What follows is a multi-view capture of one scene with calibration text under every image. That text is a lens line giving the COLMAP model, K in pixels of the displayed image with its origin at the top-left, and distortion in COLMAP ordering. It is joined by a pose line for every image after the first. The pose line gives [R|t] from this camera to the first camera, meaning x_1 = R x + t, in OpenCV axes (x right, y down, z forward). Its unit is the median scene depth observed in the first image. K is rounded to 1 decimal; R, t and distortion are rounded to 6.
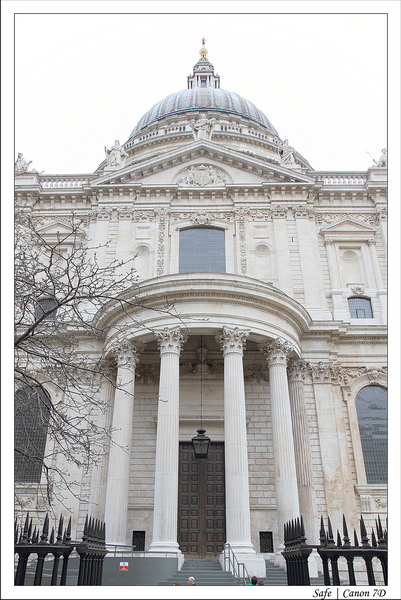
lens RADIAL K [[483.6, 0, 200.5], [0, 483.6, 300.0], [0, 0, 1]] dist [-0.003433, 0.000047]
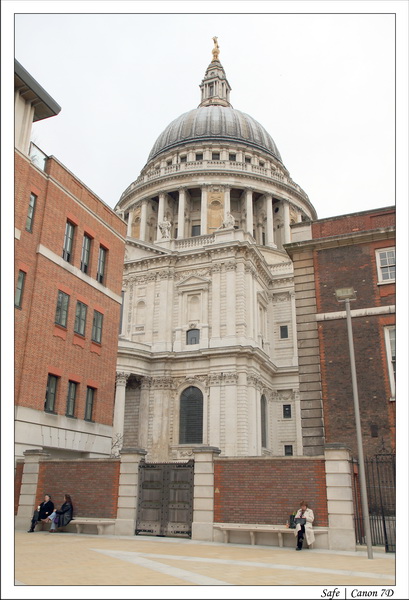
lens RADIAL K [[507.8, 0, 204.5], [0, 507.8, 300.0], [0, 0, 1]] dist [0.001711, 0.016033]
pose [[0.930312, -0.124872, -0.344857, 0.899723], [0.172149, 0.978917, 0.109940, -0.264917], [0.323858, -0.161646, 0.932195, -0.511405]]
